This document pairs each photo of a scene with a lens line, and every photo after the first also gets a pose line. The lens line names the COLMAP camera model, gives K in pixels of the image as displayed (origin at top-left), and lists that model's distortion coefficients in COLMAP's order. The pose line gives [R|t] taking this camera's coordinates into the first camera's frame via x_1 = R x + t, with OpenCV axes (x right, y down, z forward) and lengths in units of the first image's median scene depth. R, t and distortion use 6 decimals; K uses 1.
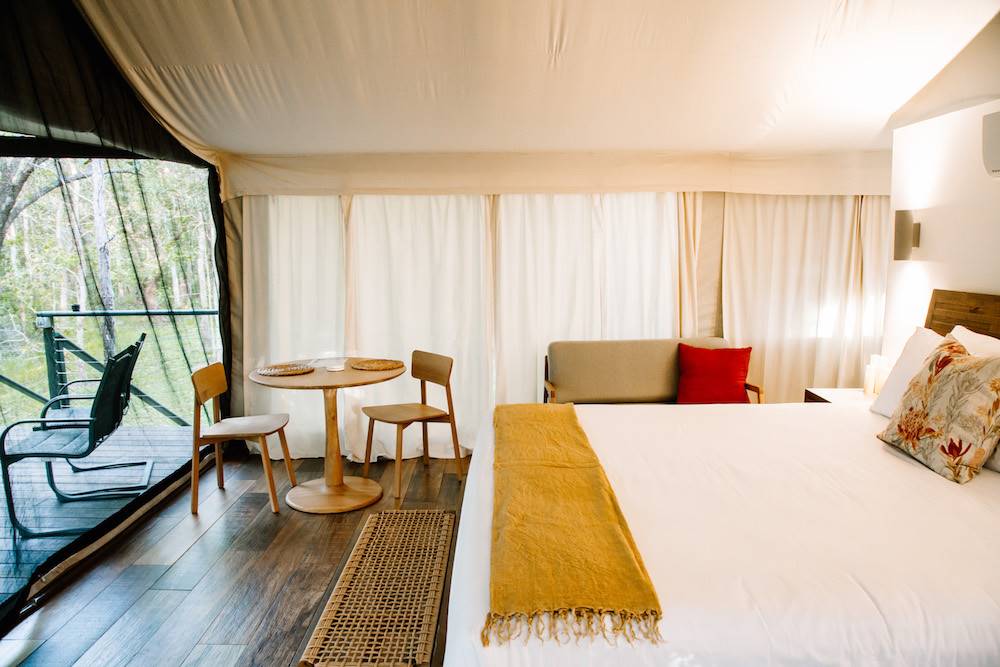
lens RADIAL K [[695.2, 0, 500.0], [0, 695.2, 333.5], [0, 0, 1]] dist [-0.061671, 0.002460]
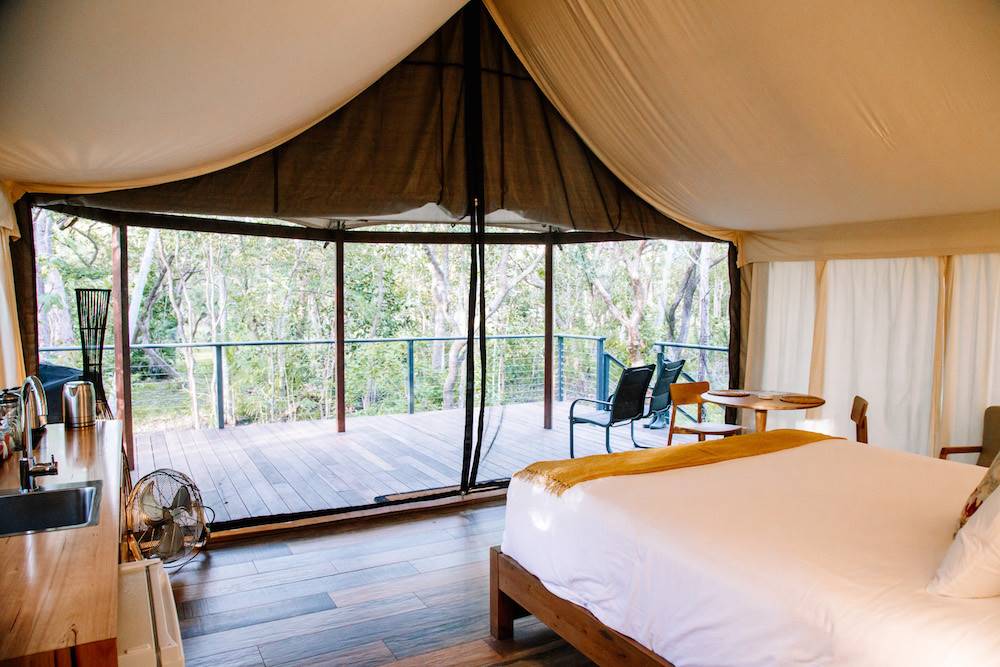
lens RADIAL K [[695.2, 0, 500.0], [0, 695.2, 333.5], [0, 0, 1]] dist [-0.061671, 0.002460]
pose [[0.487484, 0.054053, -0.871457, 0.540776], [-0.120402, 0.992708, -0.005778, -0.001396], [0.864790, 0.107742, 0.490438, -0.042526]]
